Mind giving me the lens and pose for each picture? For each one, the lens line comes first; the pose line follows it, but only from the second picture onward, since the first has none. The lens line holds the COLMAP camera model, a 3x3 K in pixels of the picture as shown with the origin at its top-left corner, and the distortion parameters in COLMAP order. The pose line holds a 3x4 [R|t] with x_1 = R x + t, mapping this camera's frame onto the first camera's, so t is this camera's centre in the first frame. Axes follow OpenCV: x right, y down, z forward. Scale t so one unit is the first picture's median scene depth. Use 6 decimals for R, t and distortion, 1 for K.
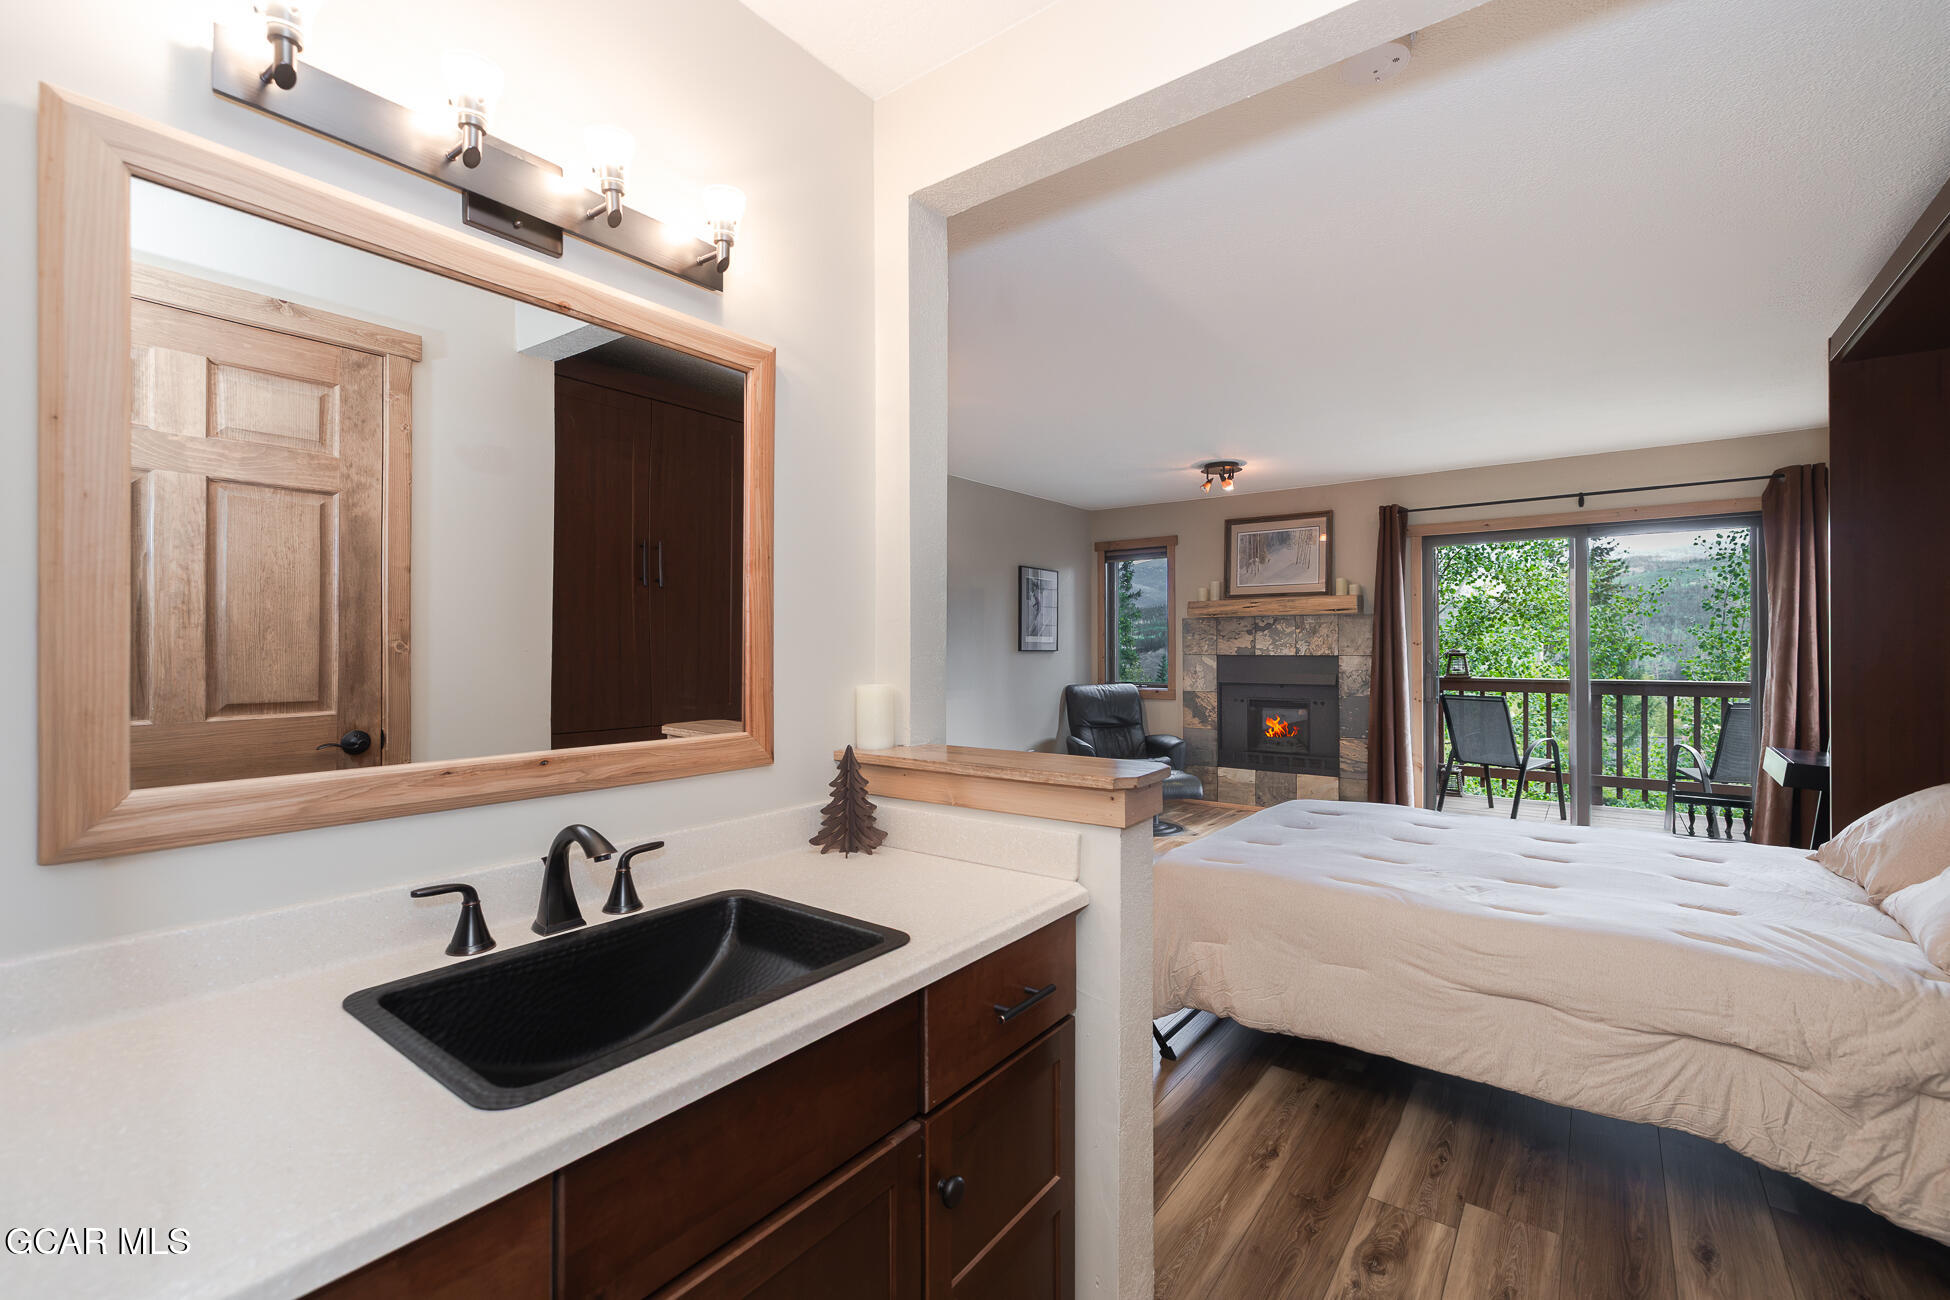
lens RADIAL K [[831.7, 0, 975.0], [0, 831.7, 650.0], [0, 0, 1]] dist [-0.000310, -0.000224]
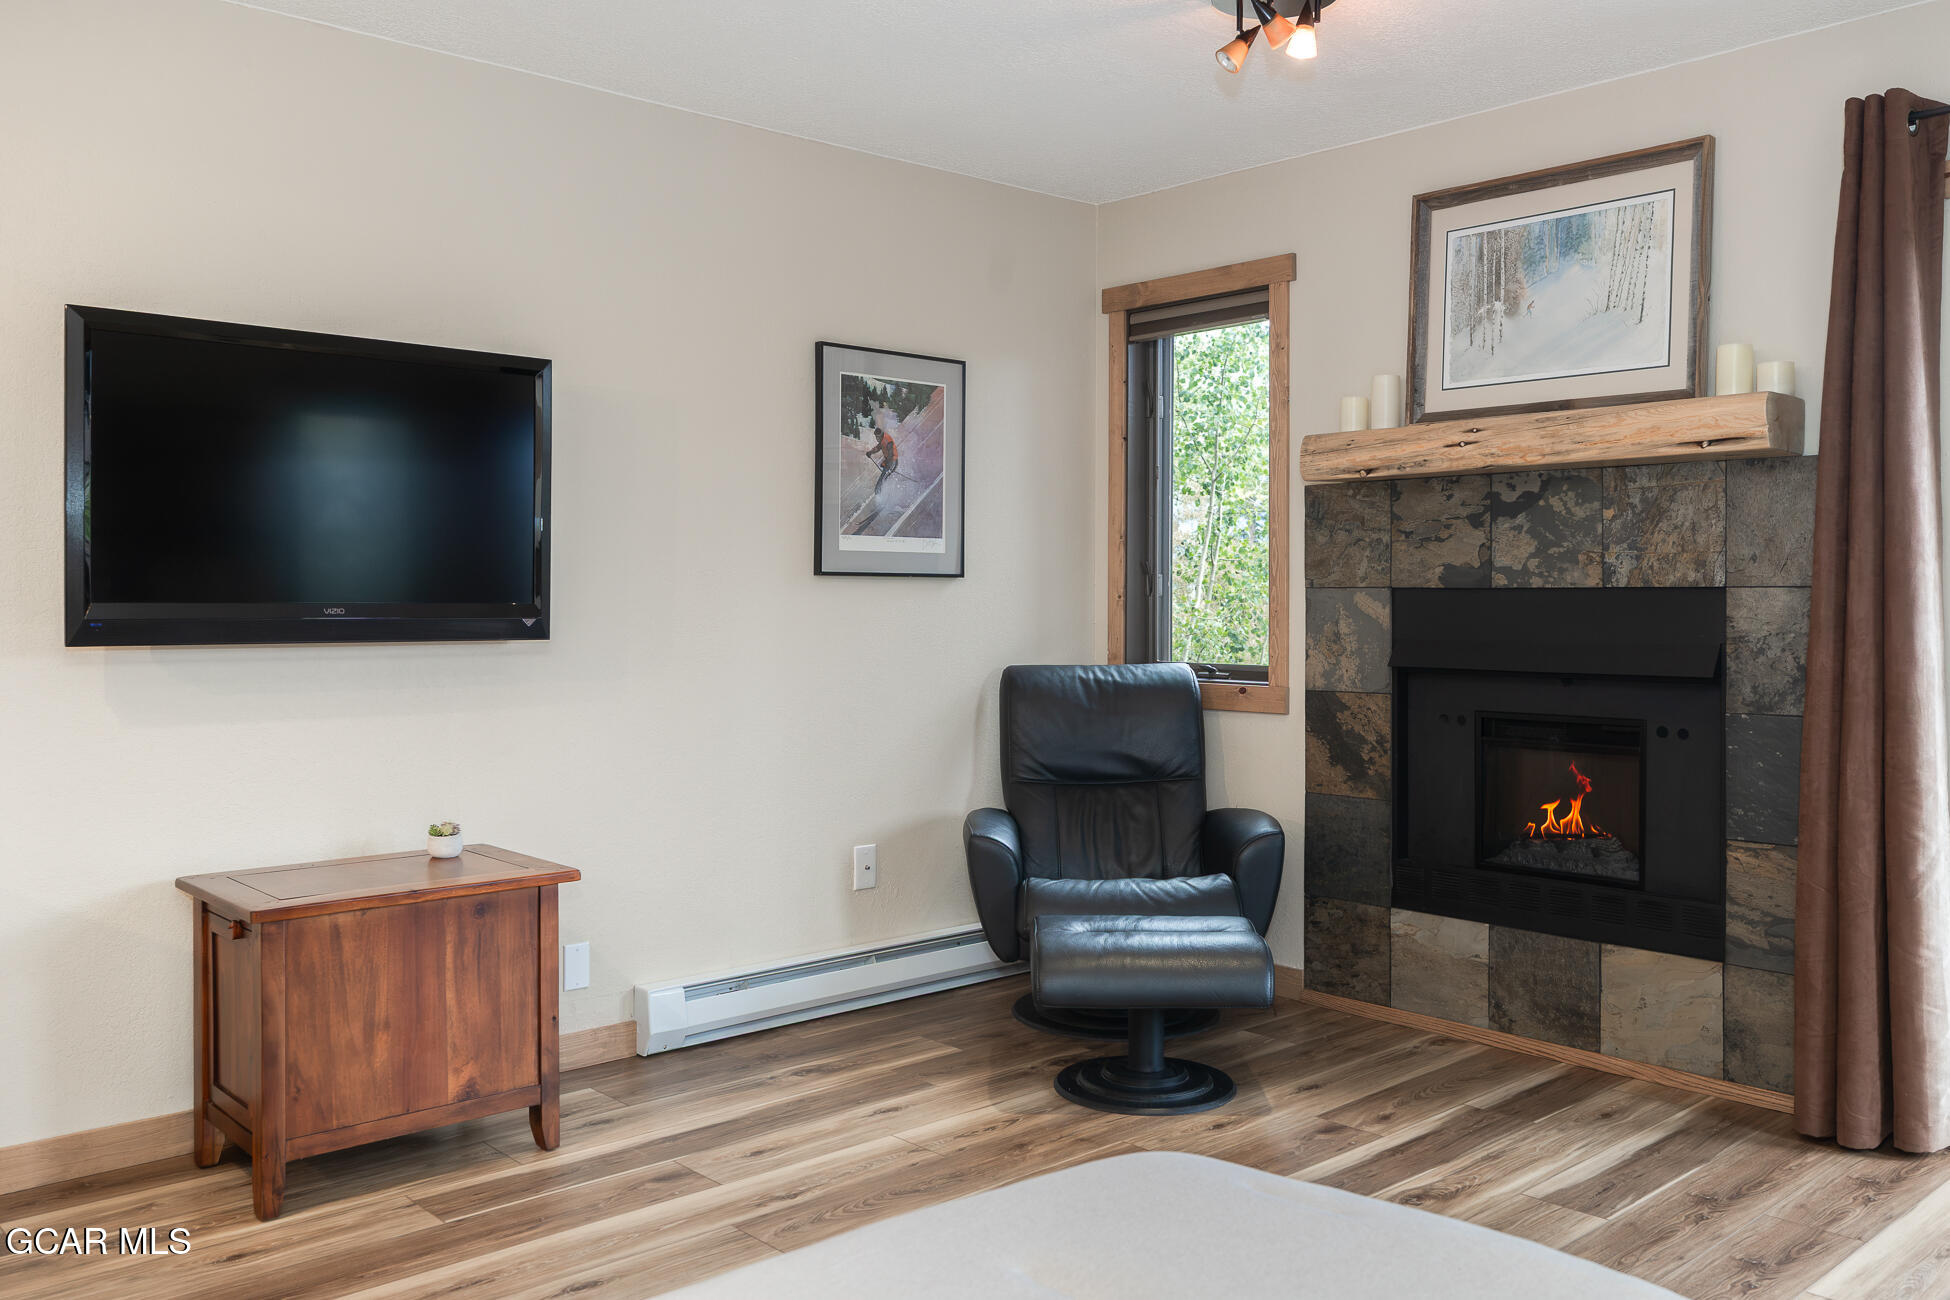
lens RADIAL K [[1601.5, 0, 972.2], [0, 1601.5, 622.4], [0, 0, 1]] dist [-0.002142, -0.000970]
pose [[0.983252, 0.005206, -0.182178, 0.247547], [-0.002740, 0.999901, 0.013784, 0.012063], [0.182232, -0.013054, 0.983169, 0.315878]]
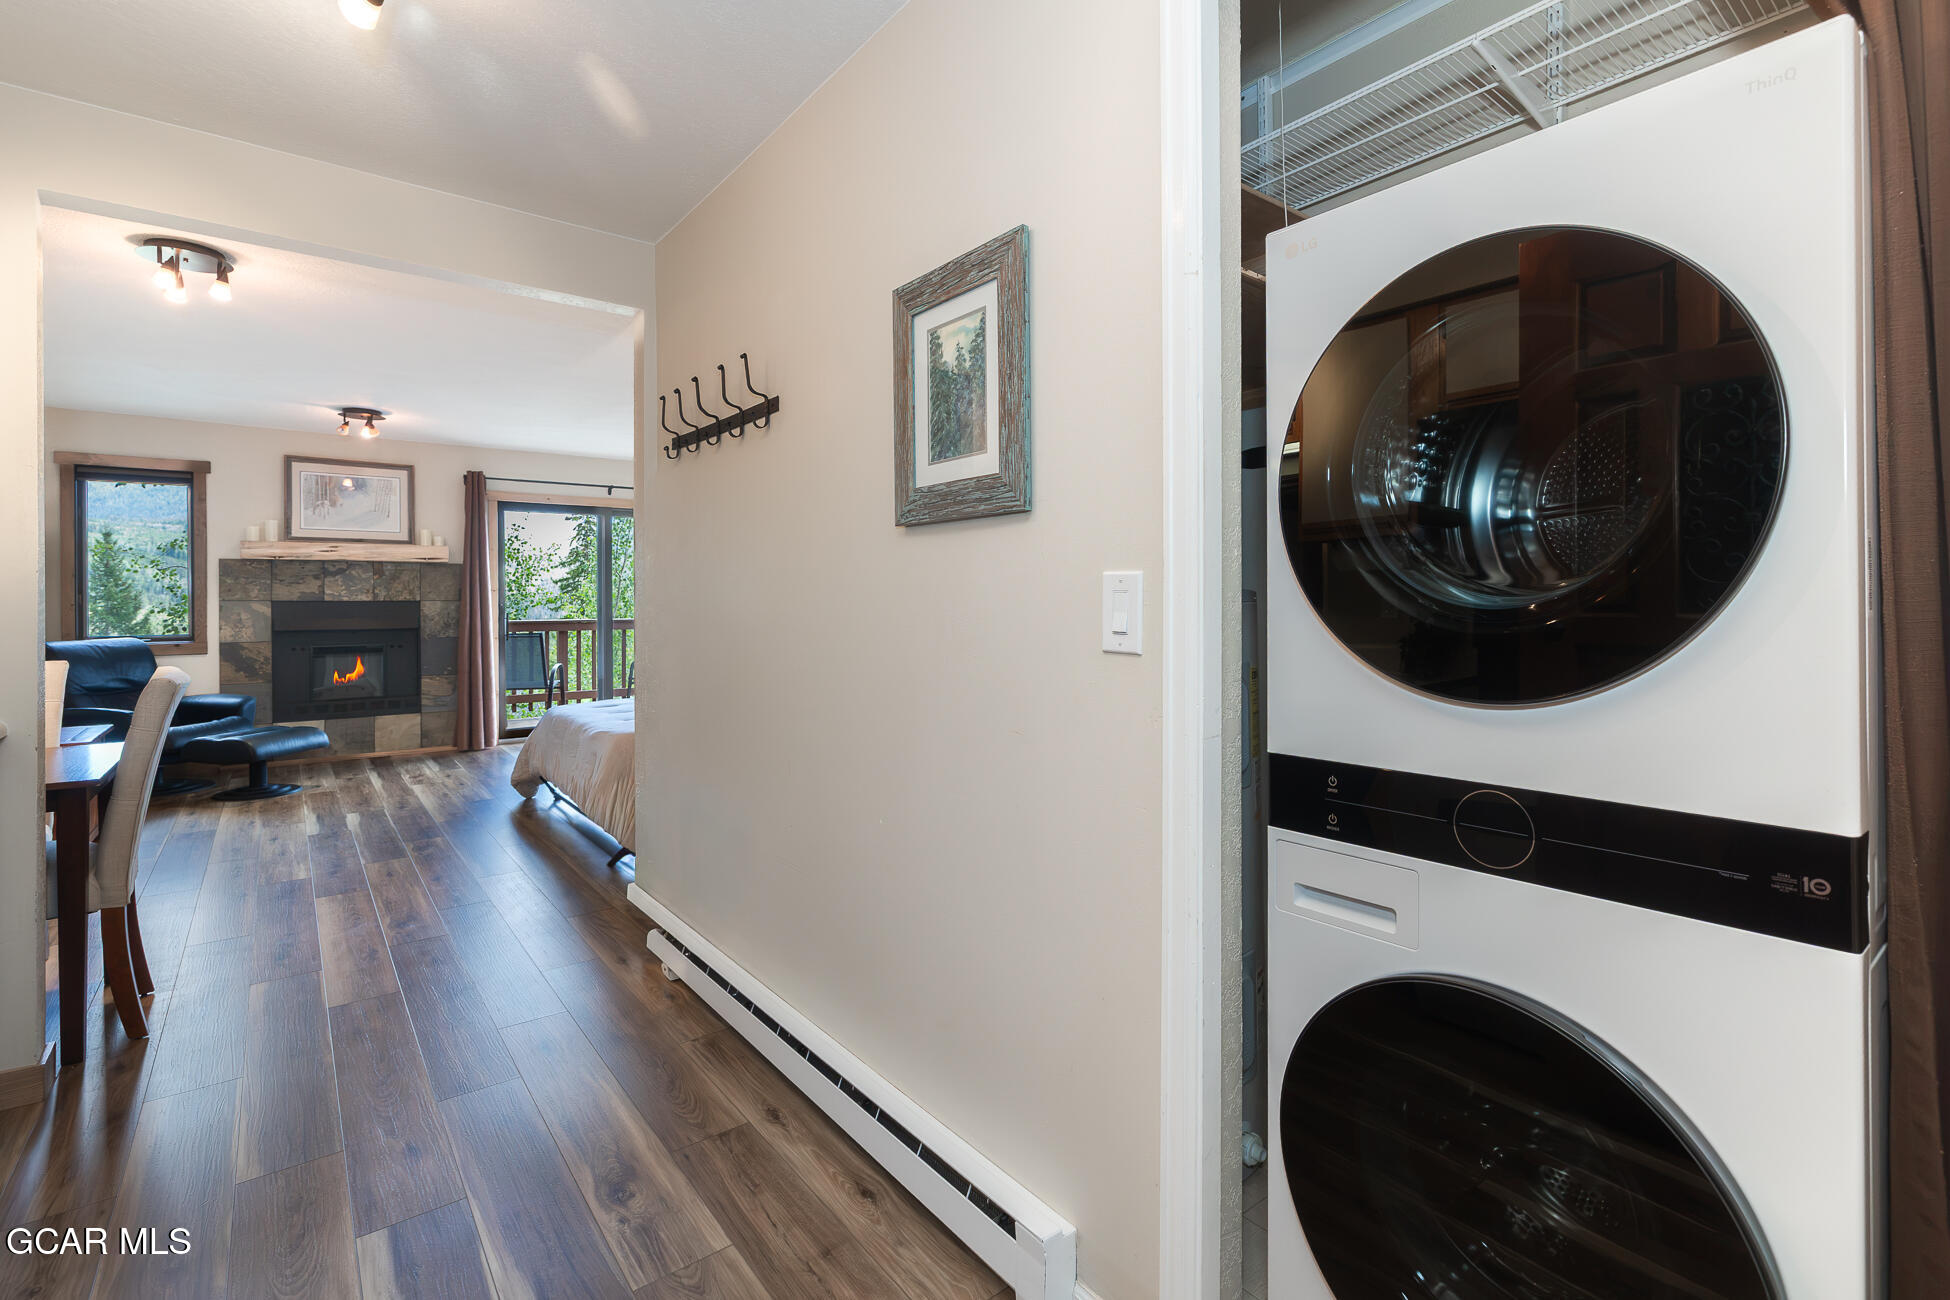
lens RADIAL K [[871.2, 0, 988.9], [0, 871.2, 600.9], [0, 0, 1]] dist [0.000027, -0.000131]
pose [[0.247510, -0.000508, 0.968885, -0.454584], [0.004180, 0.999991, -0.000544, 0.010227], [-0.968876, 0.004185, 0.247510, -0.000882]]
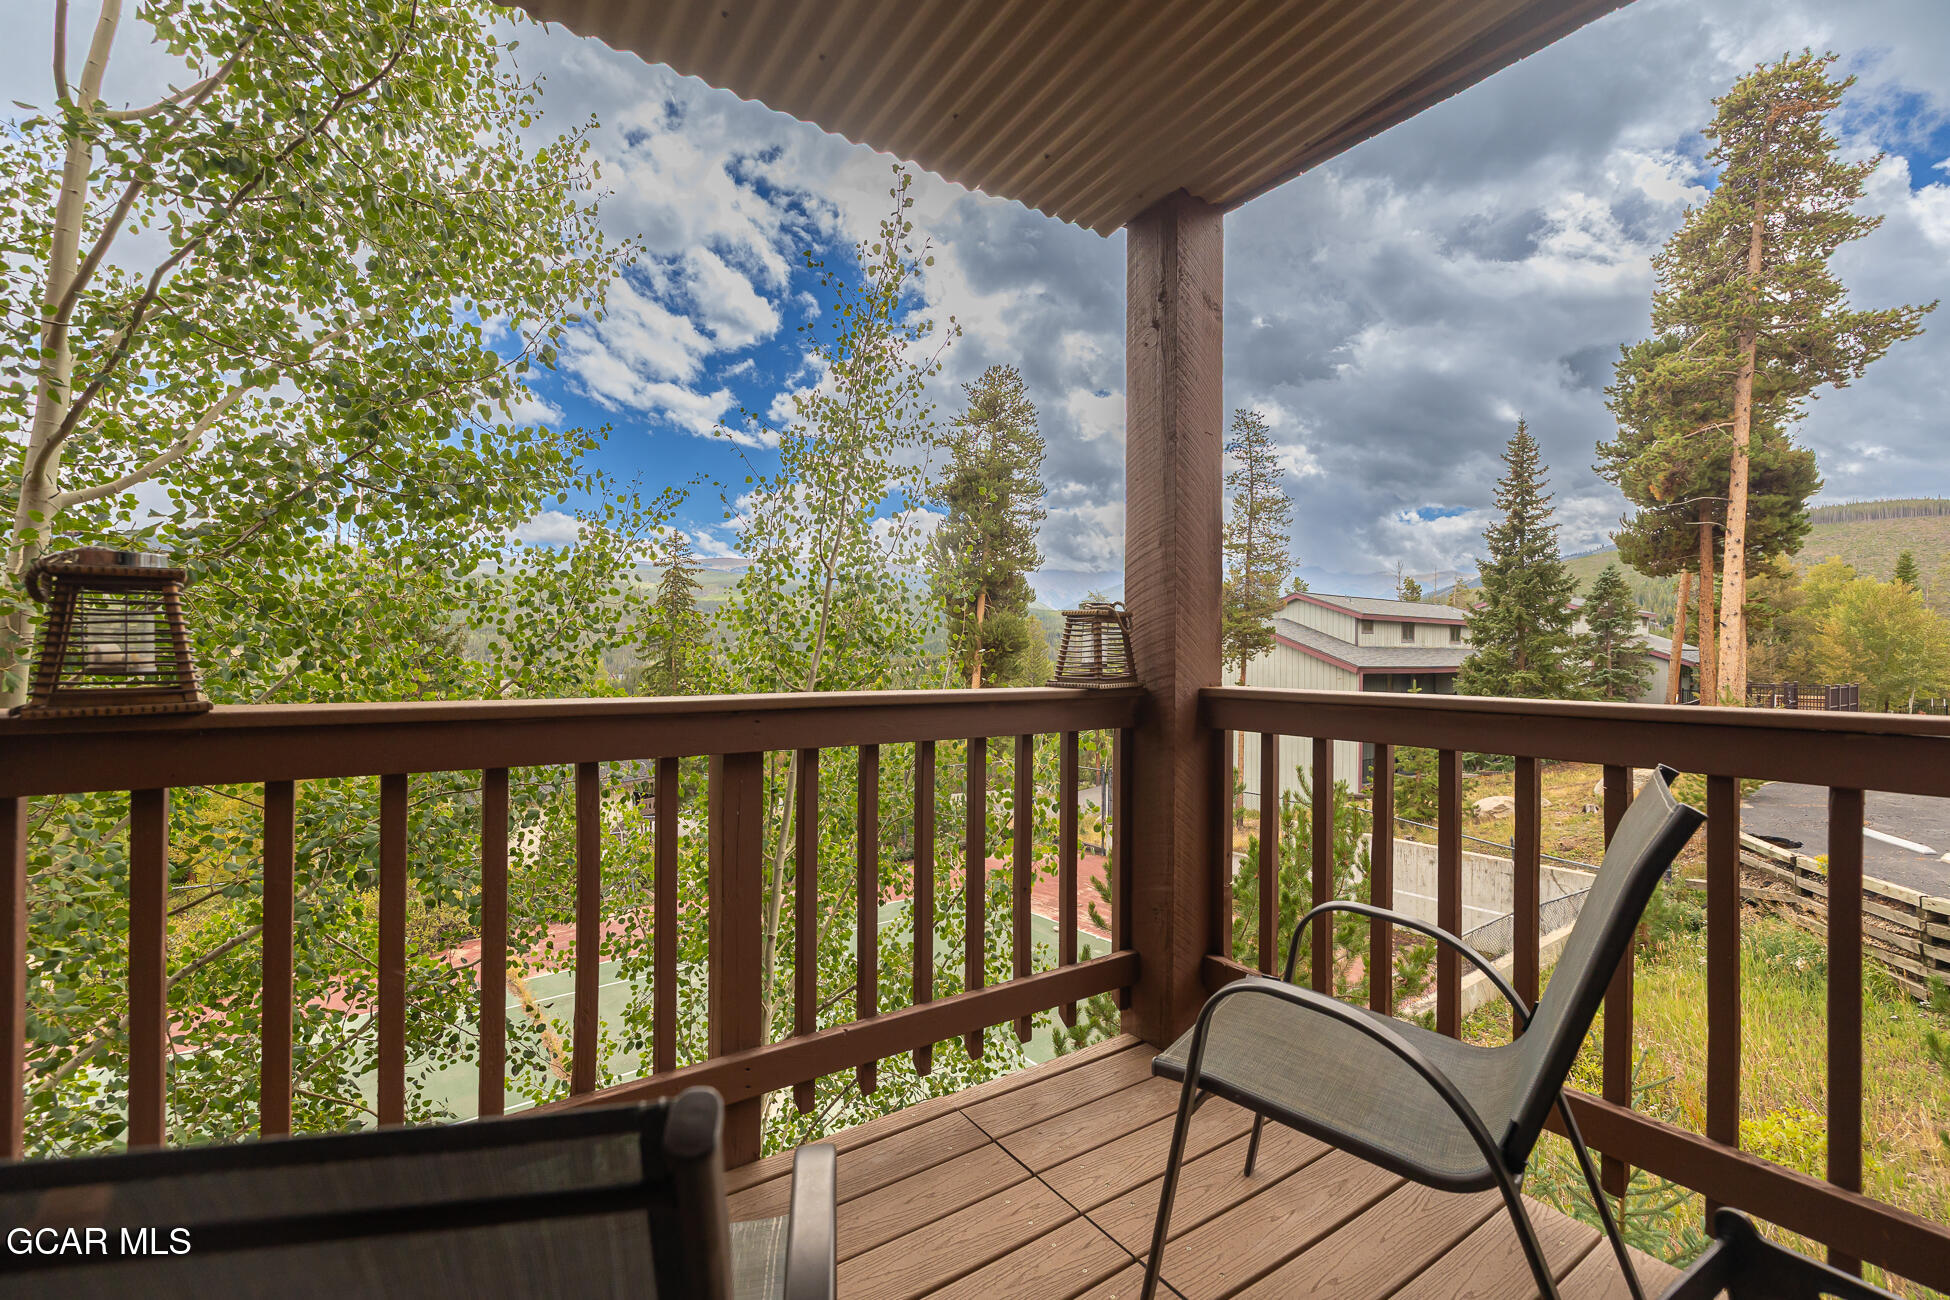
lens RADIAL K [[831.7, 0, 975.0], [0, 831.7, 650.0], [0, 0, 1]] dist [-0.000310, -0.000224]
pose [[0.324097, 0.008145, 0.945989, 0.549200], [-0.006261, 0.999960, -0.006464, 0.024247], [-0.946003, -0.003828, 0.324135, 0.892399]]
